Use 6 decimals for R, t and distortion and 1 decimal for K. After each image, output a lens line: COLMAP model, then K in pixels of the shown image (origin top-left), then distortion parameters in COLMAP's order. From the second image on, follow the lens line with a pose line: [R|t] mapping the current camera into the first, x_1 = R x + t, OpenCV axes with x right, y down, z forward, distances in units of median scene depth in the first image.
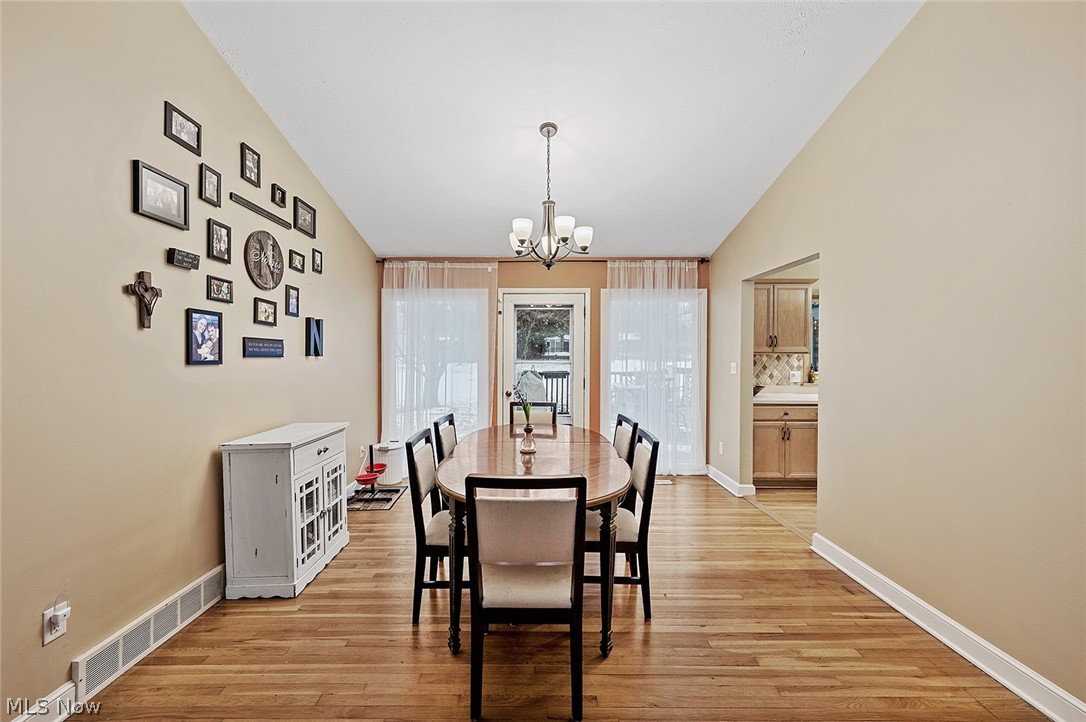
lens RADIAL K [[430.3, 0, 535.6], [0, 430.3, 359.5], [0, 0, 1]] dist [0.002848, 0.000080]
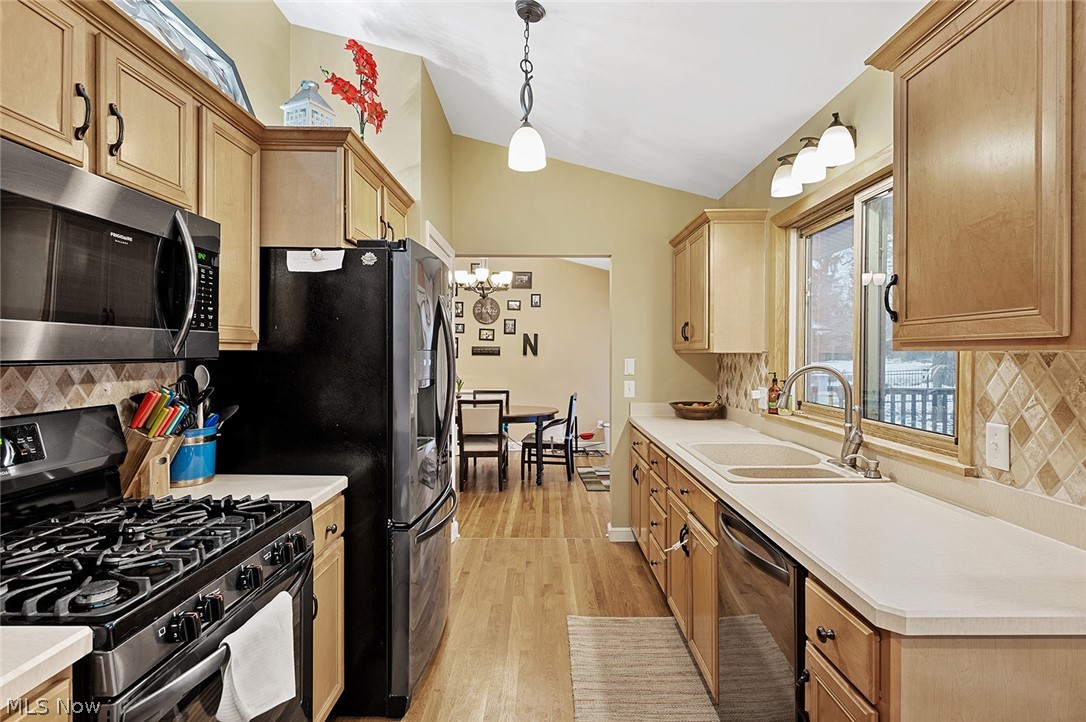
lens RADIAL K [[555.0, 0, 543.5], [0, 555.0, 360.1], [0, 0, 1]] dist [-0.004714, 0.001224]
pose [[-0.000024, 0.008435, -0.999964, 2.221348], [-0.014553, 0.999859, 0.008434, -0.009600], [0.999894, 0.014552, 0.000099, 1.329893]]
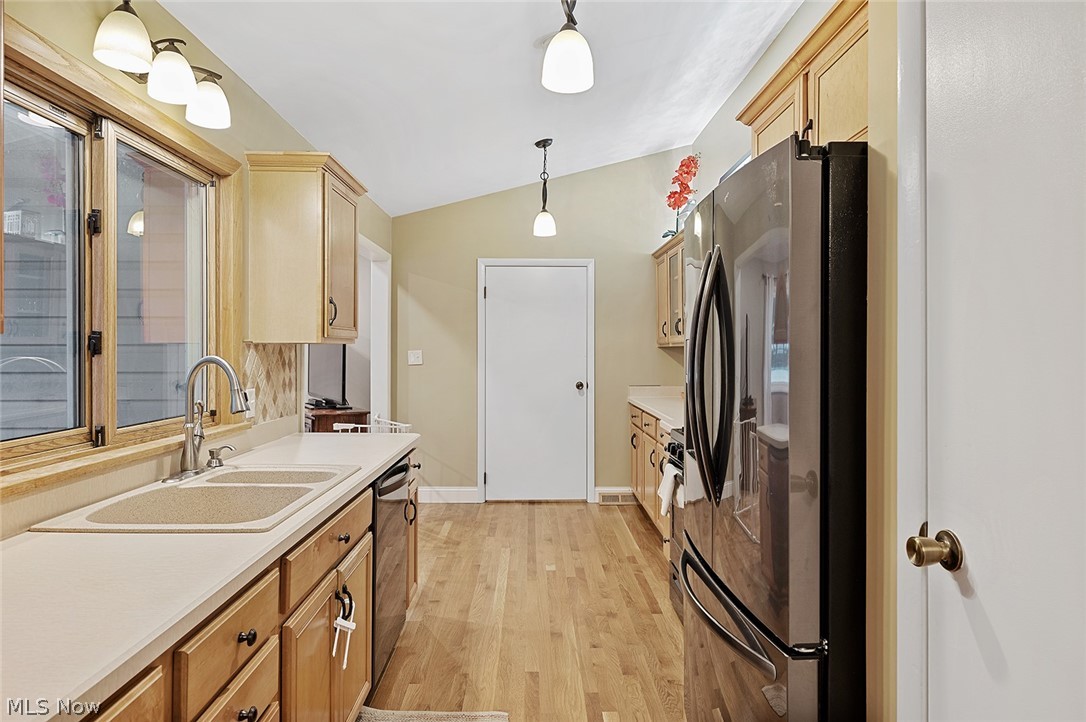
lens RADIAL K [[646.5, 0, 541.3], [0, 646.5, 349.8], [0, 0, 1]] dist [0.000373, 0.000553]
pose [[-0.018011, -0.004756, 0.999826, 0.660506], [0.010466, 0.999933, 0.004945, -0.009282], [-0.999783, 0.010553, -0.017960, 1.346706]]
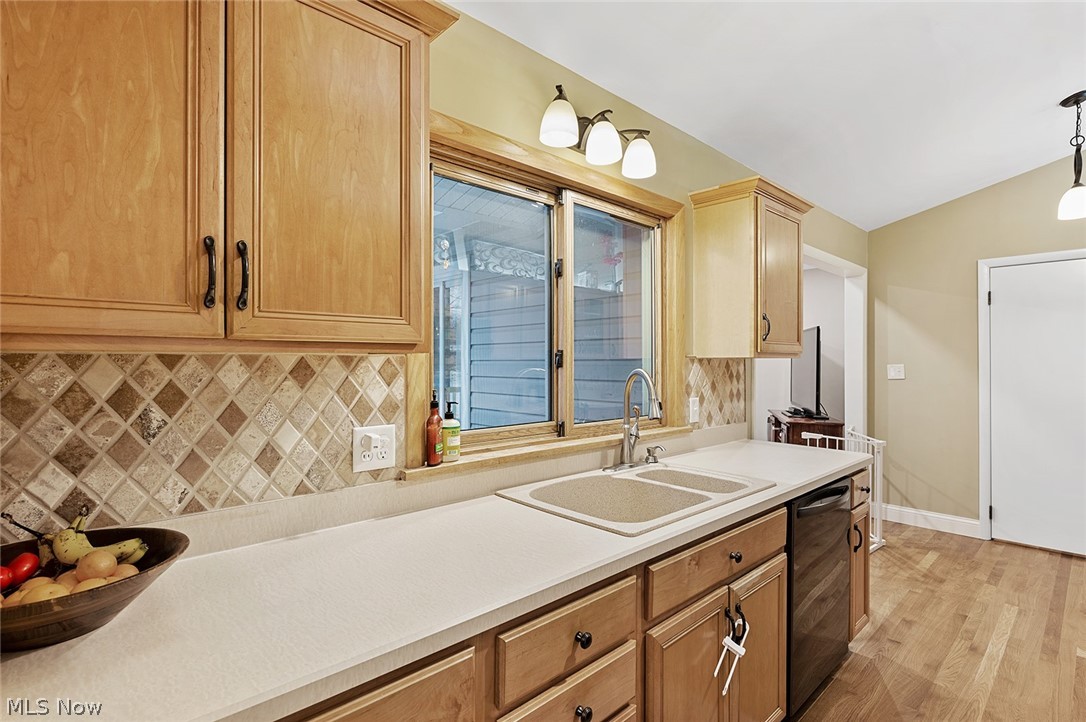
lens RADIAL K [[522.5, 0, 548.6], [0, 522.5, 358.3], [0, 0, 1]] dist [0.003339, -0.000429]
pose [[0.725395, 0.001957, 0.688330, 0.837899], [0.008370, 0.999897, -0.011663, -0.010207], [-0.688282, 0.014222, 0.725303, 1.279508]]
